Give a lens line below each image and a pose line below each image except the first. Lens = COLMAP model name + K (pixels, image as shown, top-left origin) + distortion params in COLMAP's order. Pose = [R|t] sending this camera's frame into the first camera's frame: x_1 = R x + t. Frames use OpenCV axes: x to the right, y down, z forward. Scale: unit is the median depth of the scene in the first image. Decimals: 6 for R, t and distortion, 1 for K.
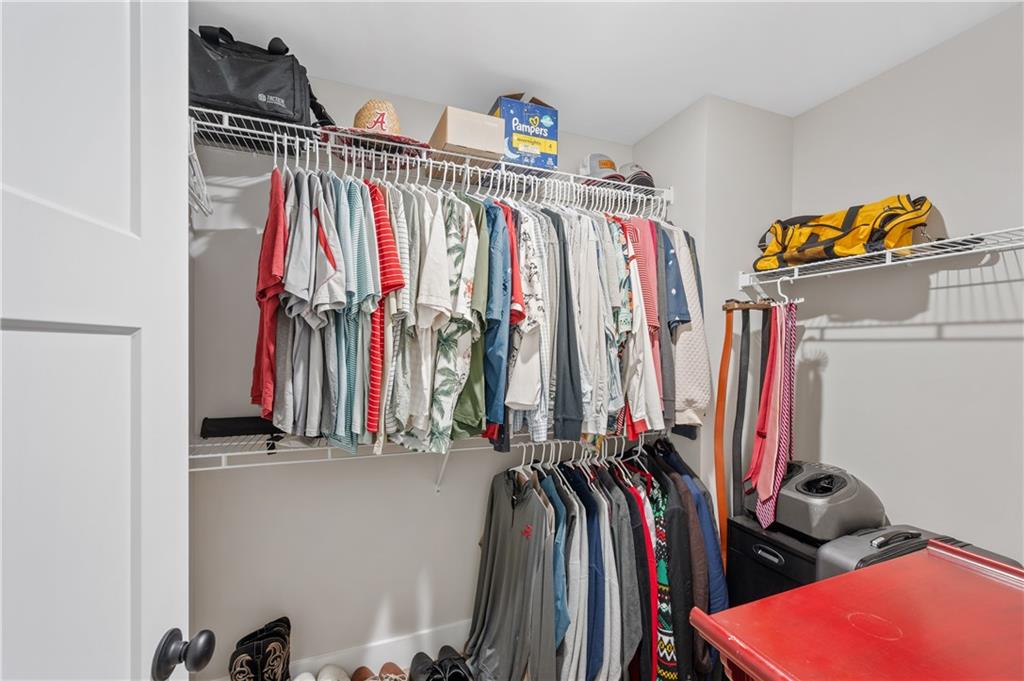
lens RADIAL K [[434.9, 0, 514.1], [0, 434.9, 344.9], [0, 0, 1]] dist [0.003447, 0.000209]
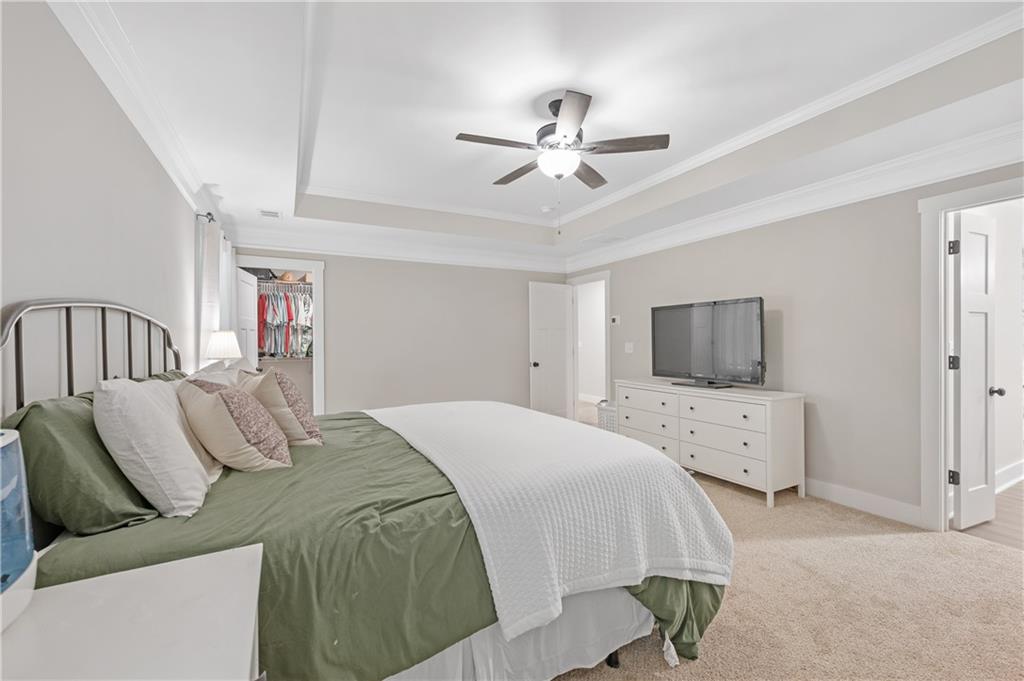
lens RADIAL K [[434.9, 0, 514.8], [0, 434.9, 337.3], [0, 0, 1]] dist [0.003447, 0.000209]
pose [[0.991237, -0.011616, 0.131580, 1.404930], [0.010060, 0.999871, 0.012486, 0.015820], [-0.131709, -0.011052, 0.991227, -3.723785]]
